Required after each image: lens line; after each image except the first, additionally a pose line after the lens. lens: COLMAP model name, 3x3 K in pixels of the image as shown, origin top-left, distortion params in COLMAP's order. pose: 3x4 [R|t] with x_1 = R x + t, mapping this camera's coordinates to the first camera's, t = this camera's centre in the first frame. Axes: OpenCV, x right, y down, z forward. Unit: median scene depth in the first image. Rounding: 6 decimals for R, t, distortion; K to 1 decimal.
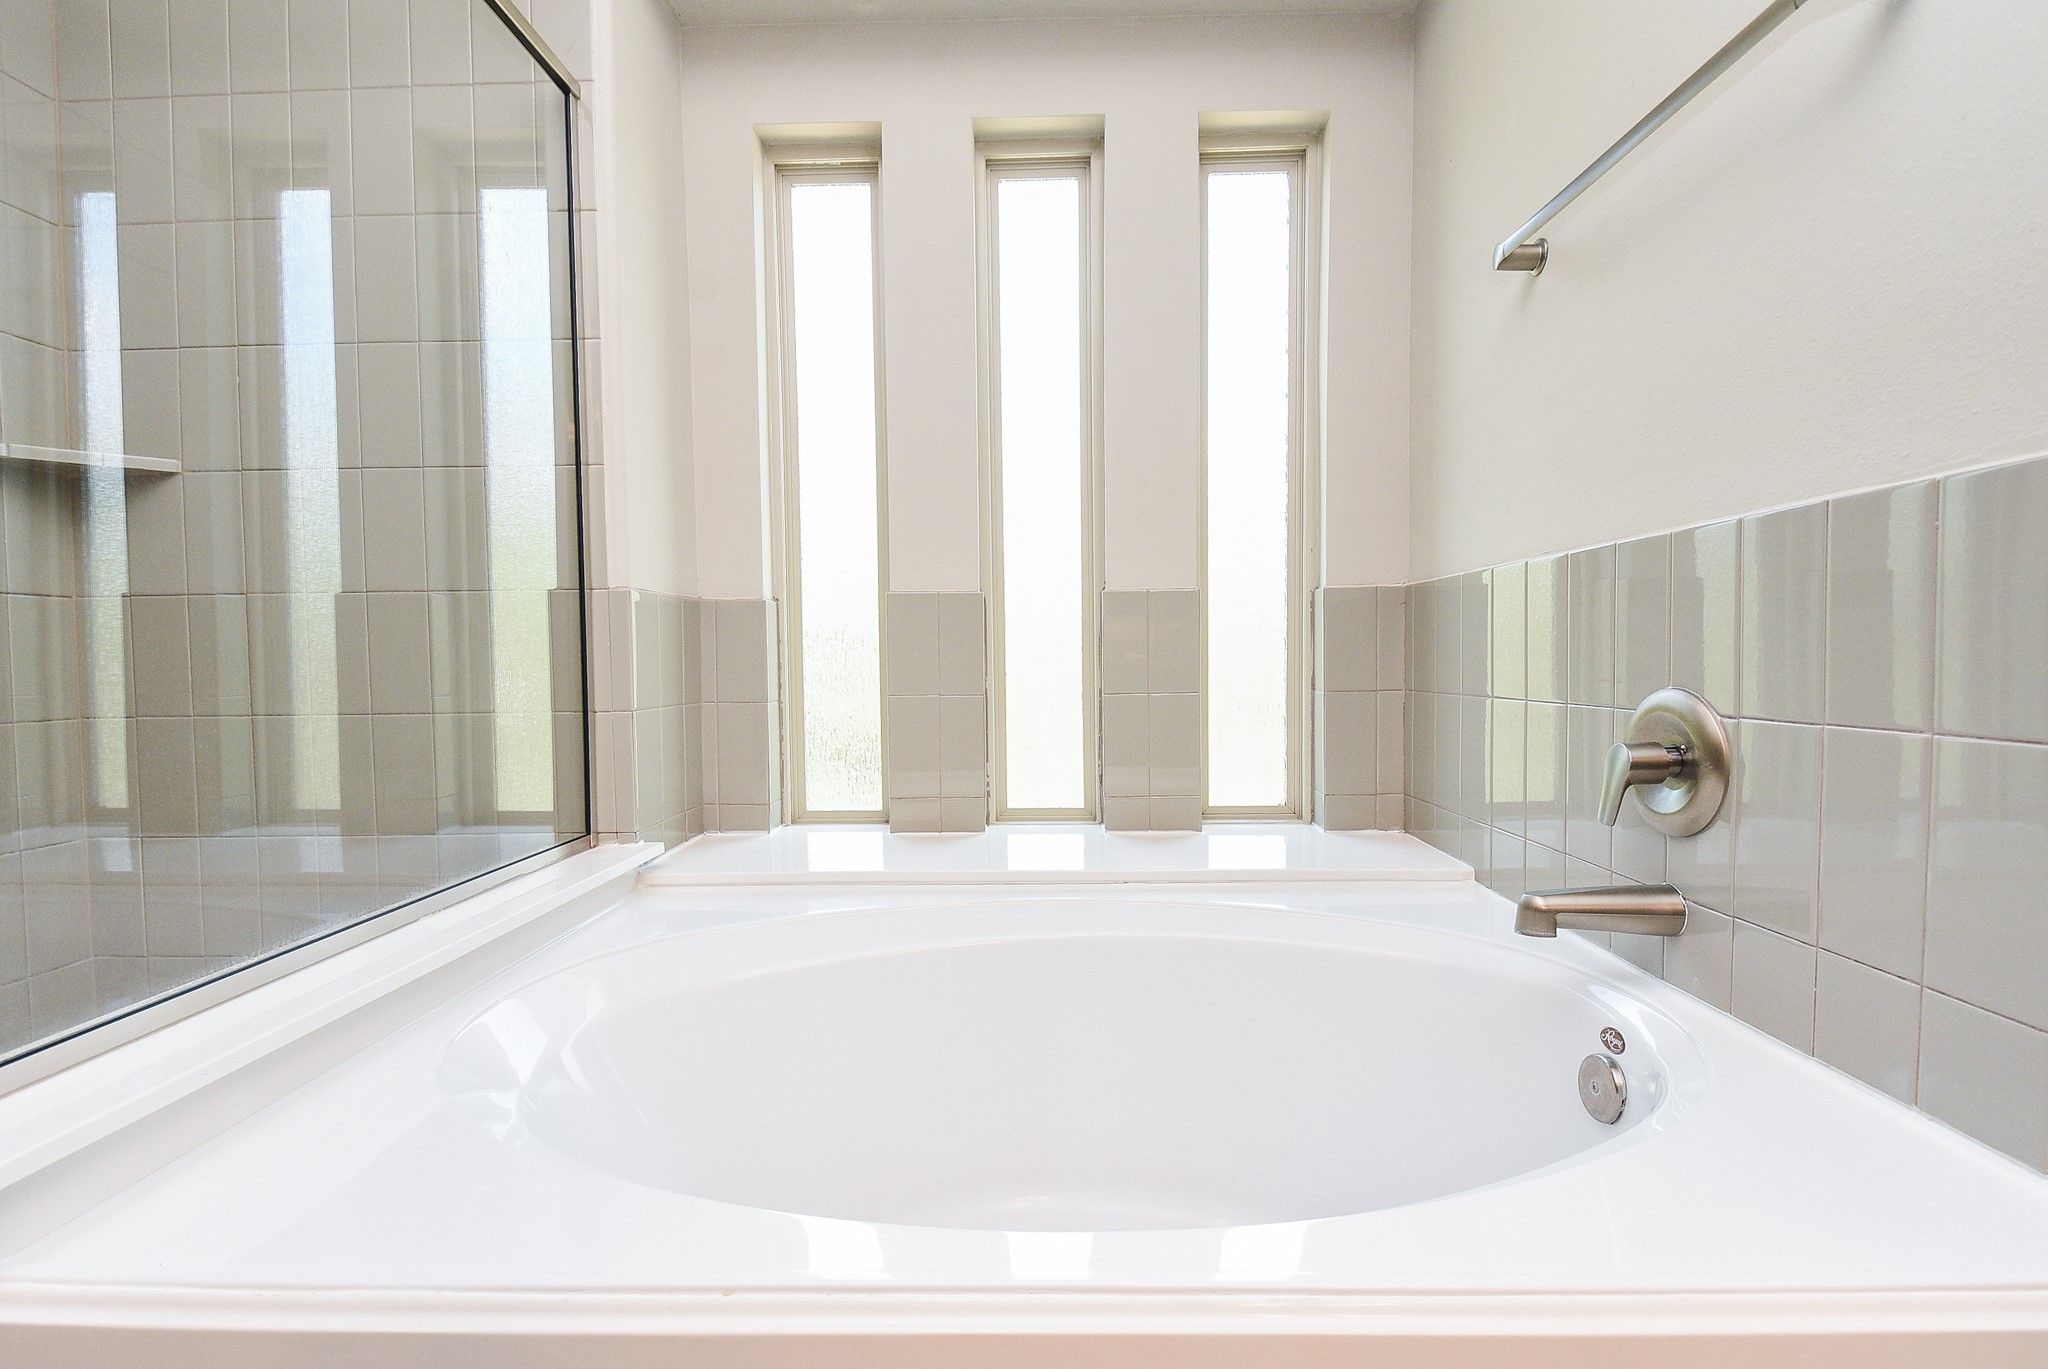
lens RADIAL K [[939.3, 0, 1019.4], [0, 939.3, 696.9], [0, 0, 1]] dist [0.012870, -0.010826]
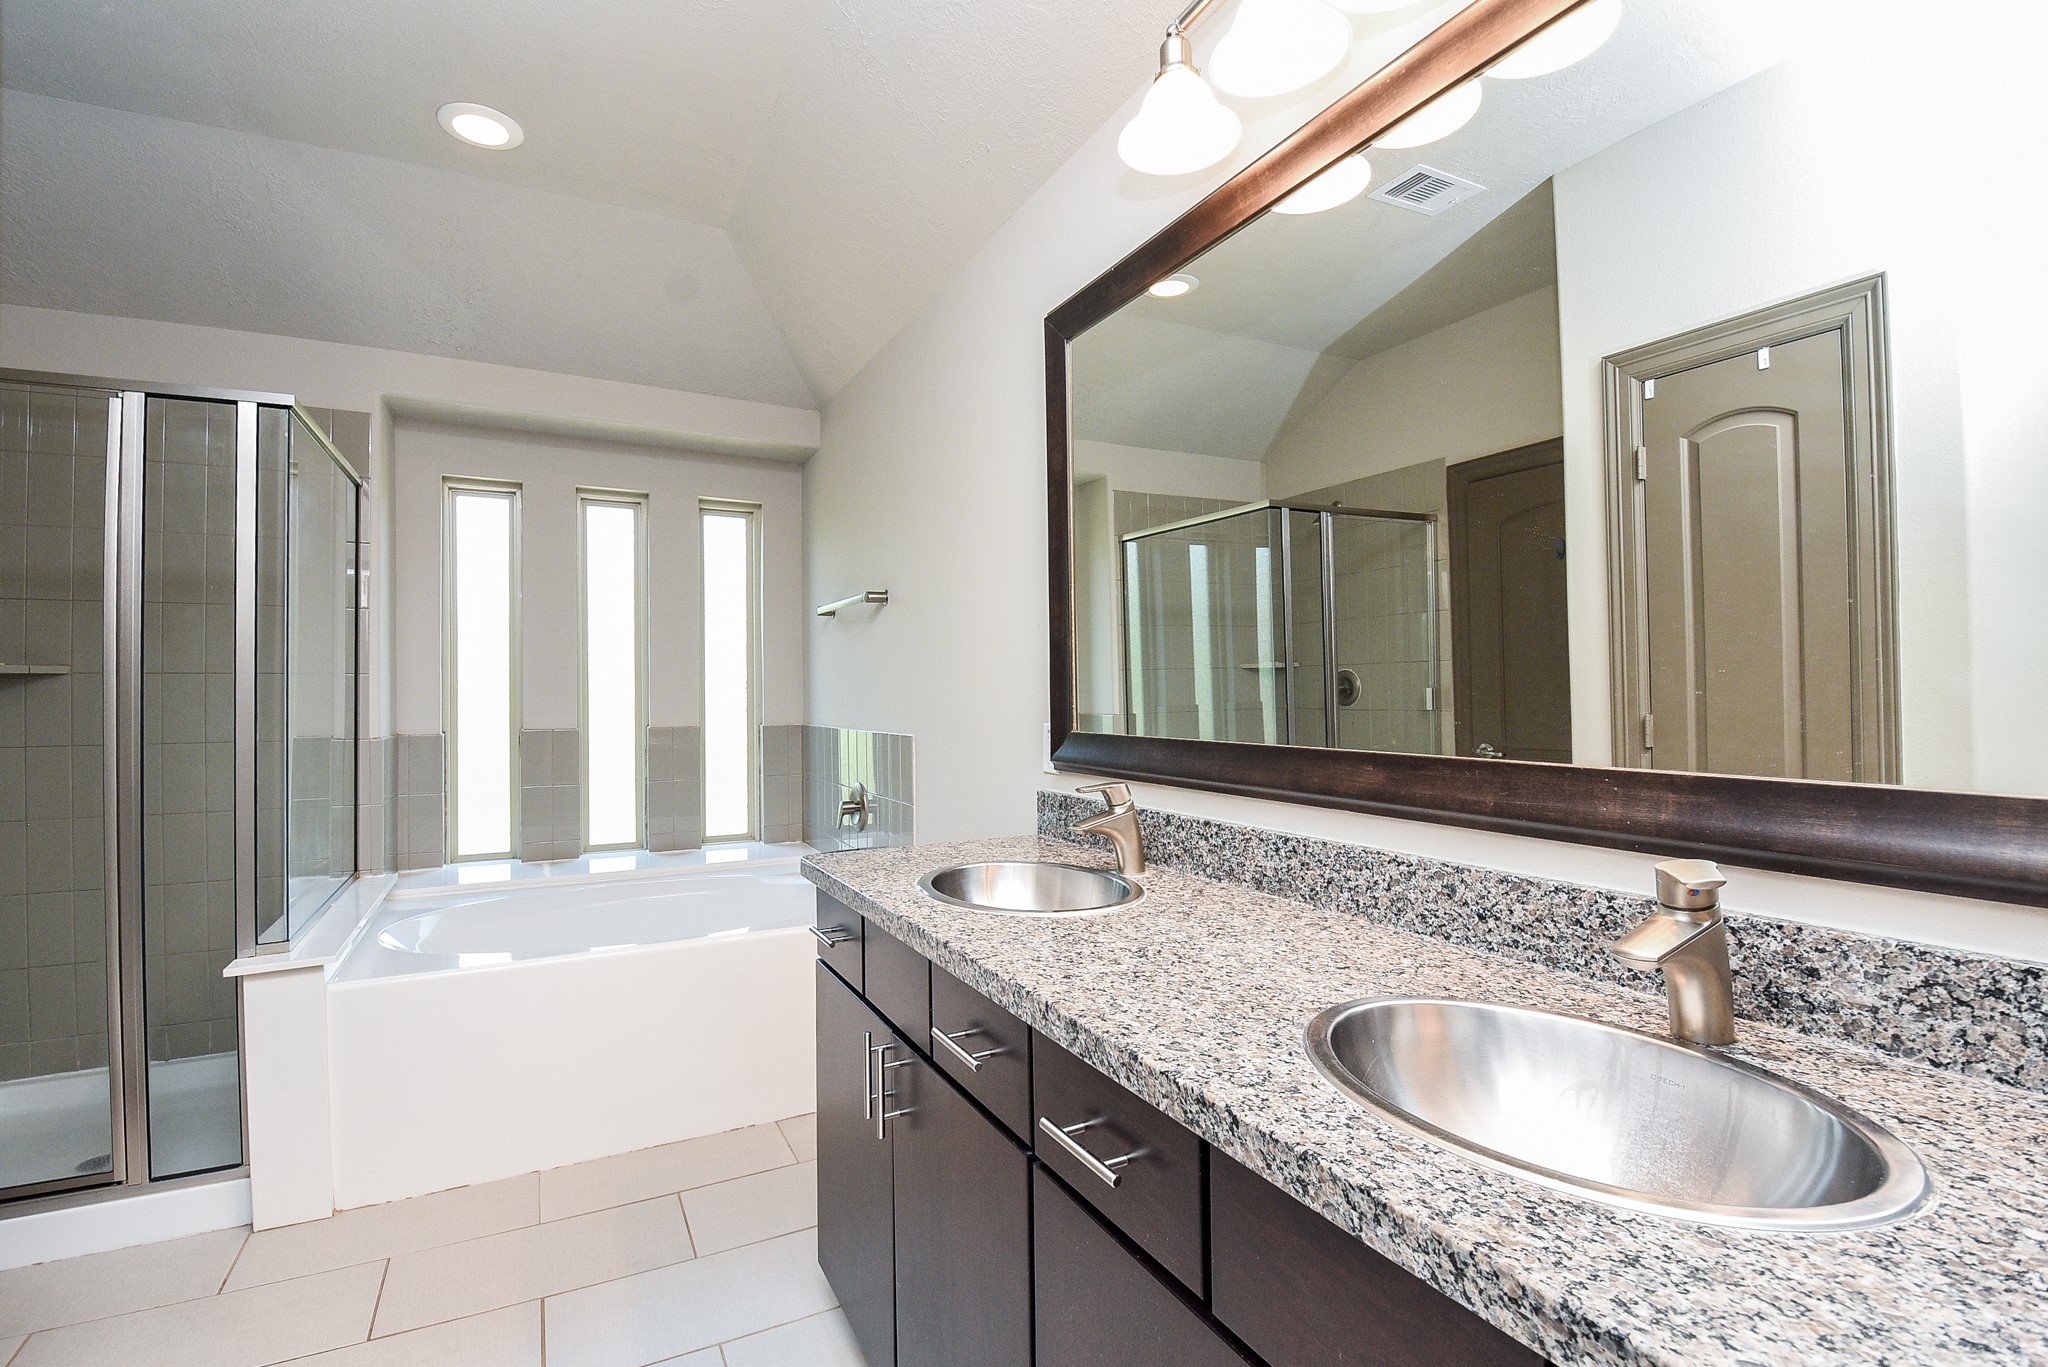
lens RADIAL K [[953.4, 0, 1005.7], [0, 953.4, 682.5], [0, 0, 1]] dist [0.004402, -0.001034]
pose [[0.884858, 0.011074, 0.465729, -0.174030], [0.012108, 0.998833, -0.046756, -0.102717], [-0.465703, 0.047011, 0.883691, -1.059139]]
